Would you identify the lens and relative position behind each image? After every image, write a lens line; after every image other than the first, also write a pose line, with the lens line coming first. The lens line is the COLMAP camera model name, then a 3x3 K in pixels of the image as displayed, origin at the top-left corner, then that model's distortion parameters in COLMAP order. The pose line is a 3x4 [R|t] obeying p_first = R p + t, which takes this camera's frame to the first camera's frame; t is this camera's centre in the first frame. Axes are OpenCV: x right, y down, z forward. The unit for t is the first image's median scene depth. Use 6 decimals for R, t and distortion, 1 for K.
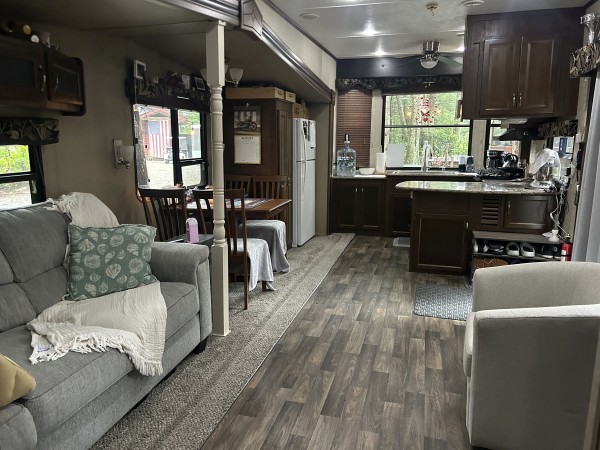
lens RADIAL K [[454.7, 0, 299.9], [0, 454.7, 224.8], [0, 0, 1]] dist [0.002132, -0.000252]
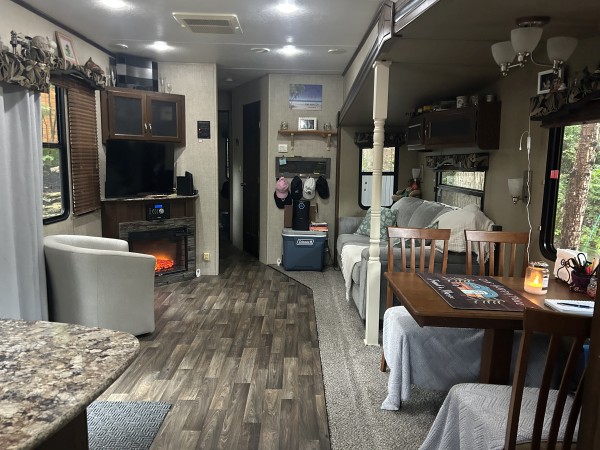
lens RADIAL K [[454.7, 0, 299.8], [0, 454.7, 224.4], [0, 0, 1]] dist [0.002132, -0.000252]
pose [[-0.962681, 0.019052, -0.269968, 0.288106], [-0.071248, 0.944491, 0.320720, -0.378138], [0.261093, 0.327986, -0.907886, 1.902380]]
